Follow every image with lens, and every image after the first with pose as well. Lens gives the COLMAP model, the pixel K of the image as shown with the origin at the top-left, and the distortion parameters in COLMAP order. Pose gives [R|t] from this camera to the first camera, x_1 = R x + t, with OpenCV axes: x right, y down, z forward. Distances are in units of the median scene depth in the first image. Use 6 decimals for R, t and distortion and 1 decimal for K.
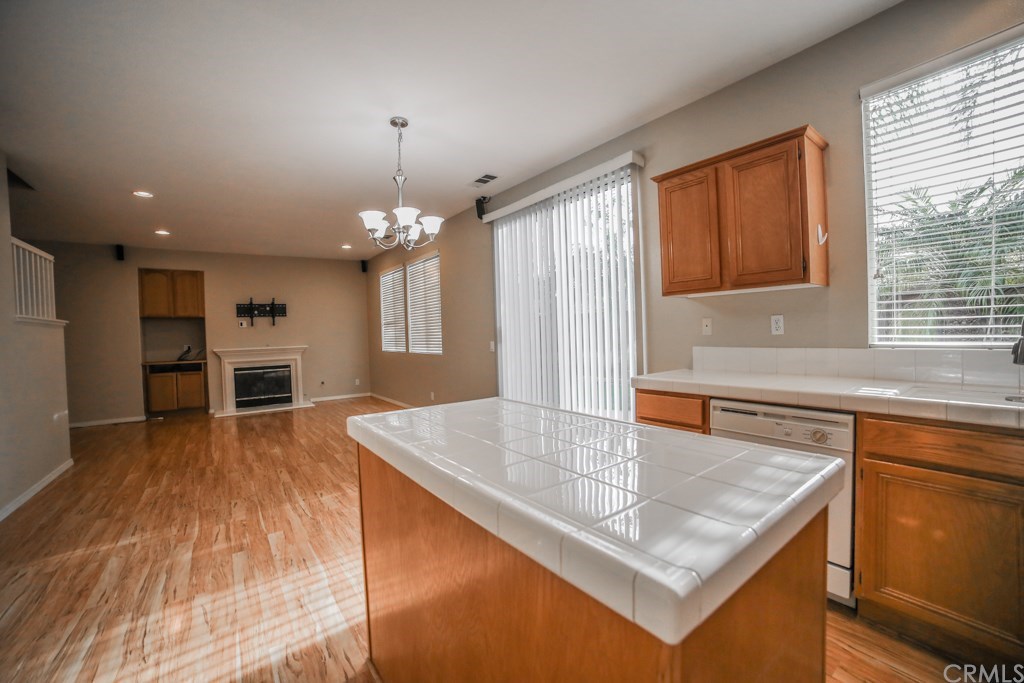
lens RADIAL K [[413.6, 0, 510.0], [0, 413.6, 338.8], [0, 0, 1]] dist [-0.107313, 0.036223]
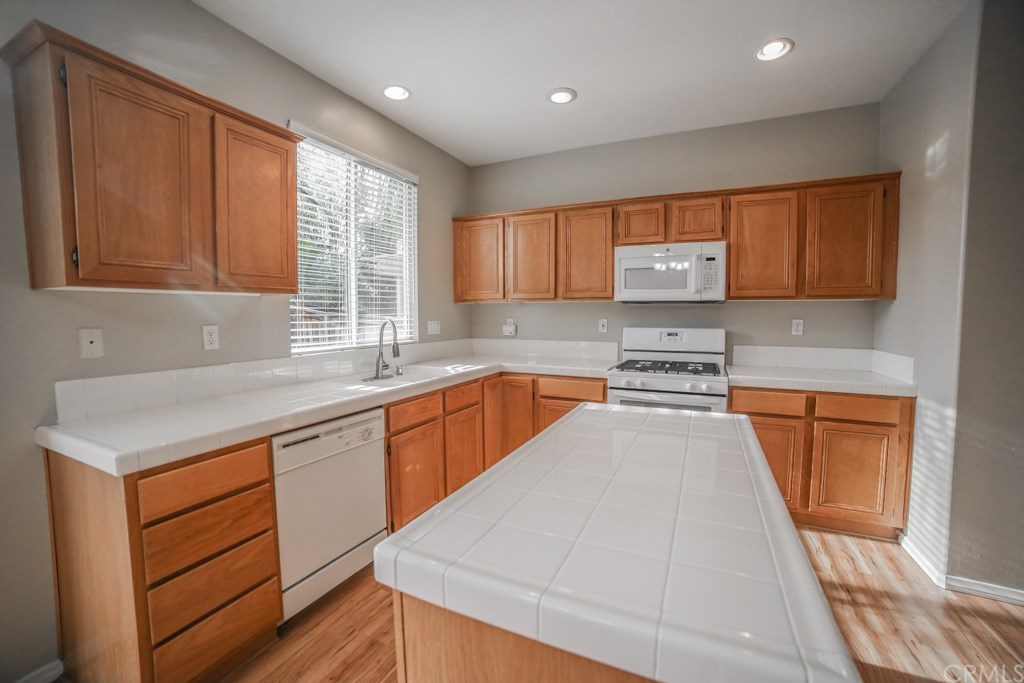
lens RADIAL K [[413.6, 0, 510.0], [0, 413.6, 338.8], [0, 0, 1]] dist [-0.107313, 0.036223]
pose [[-0.468364, -0.024034, 0.883209, -0.116400], [0.030786, 0.998579, 0.043499, -0.017785], [-0.882999, 0.047563, -0.466958, 0.304966]]
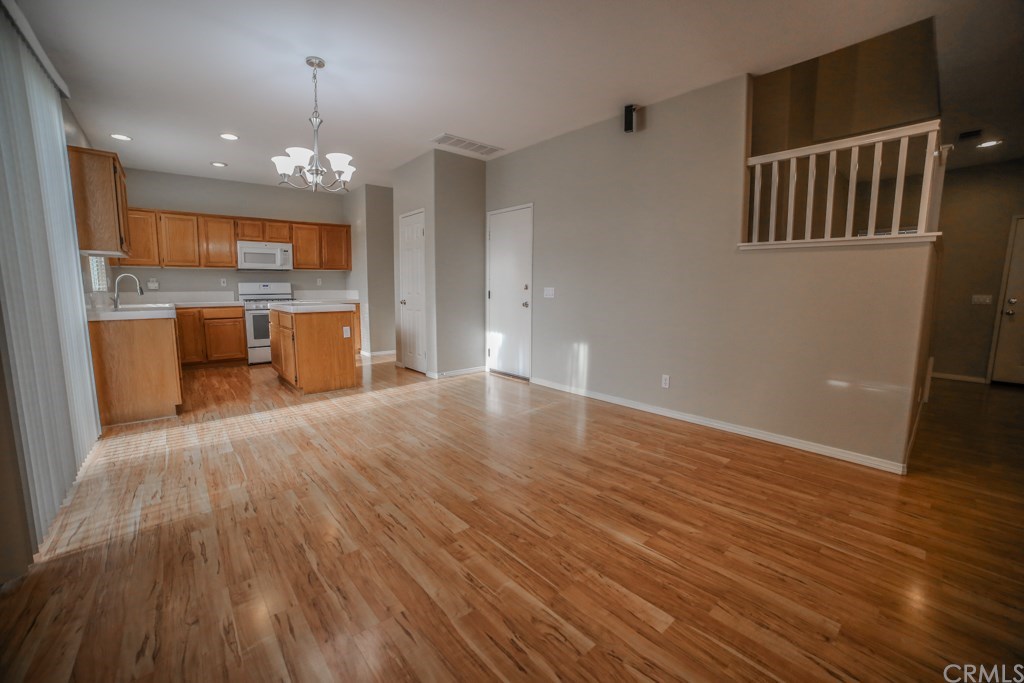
lens RADIAL K [[413.6, 0, 510.0], [0, 413.6, 338.8], [0, 0, 1]] dist [-0.107313, 0.036223]
pose [[-0.996857, 0.032196, -0.072391, -0.303962], [0.021823, 0.989944, 0.139767, 0.009897], [0.076163, 0.137748, -0.987535, 0.948419]]
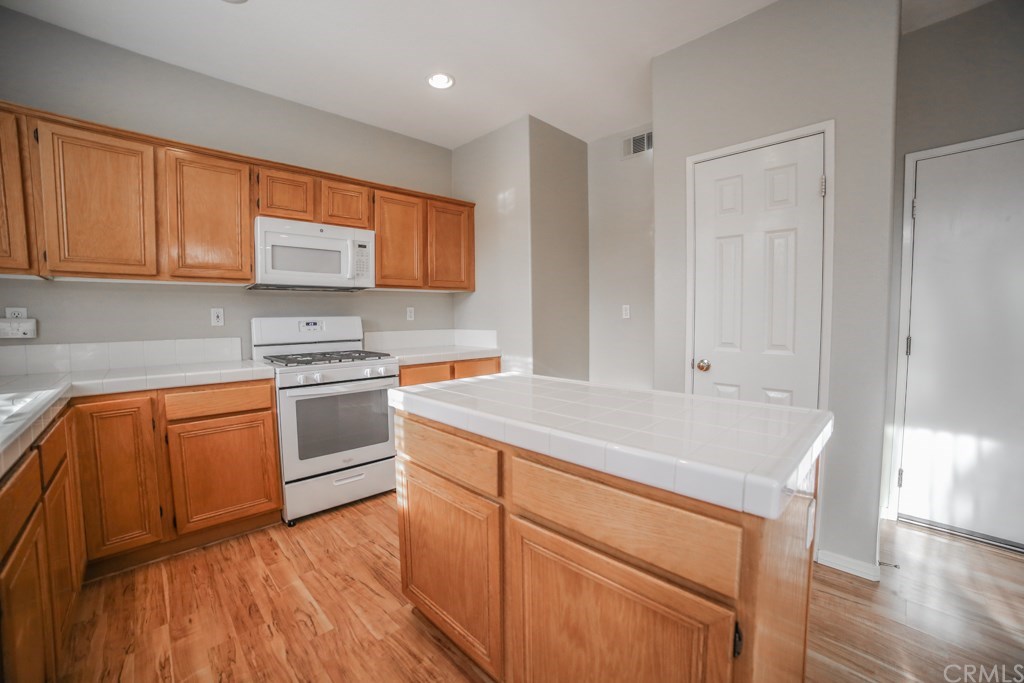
lens RADIAL K [[413.6, 0, 510.0], [0, 413.6, 338.8], [0, 0, 1]] dist [-0.107313, 0.036223]
pose [[-0.990844, 0.044180, -0.127580, 0.068263], [0.034363, 0.996349, 0.078148, -0.006327], [0.130567, 0.073048, -0.988745, 0.376136]]
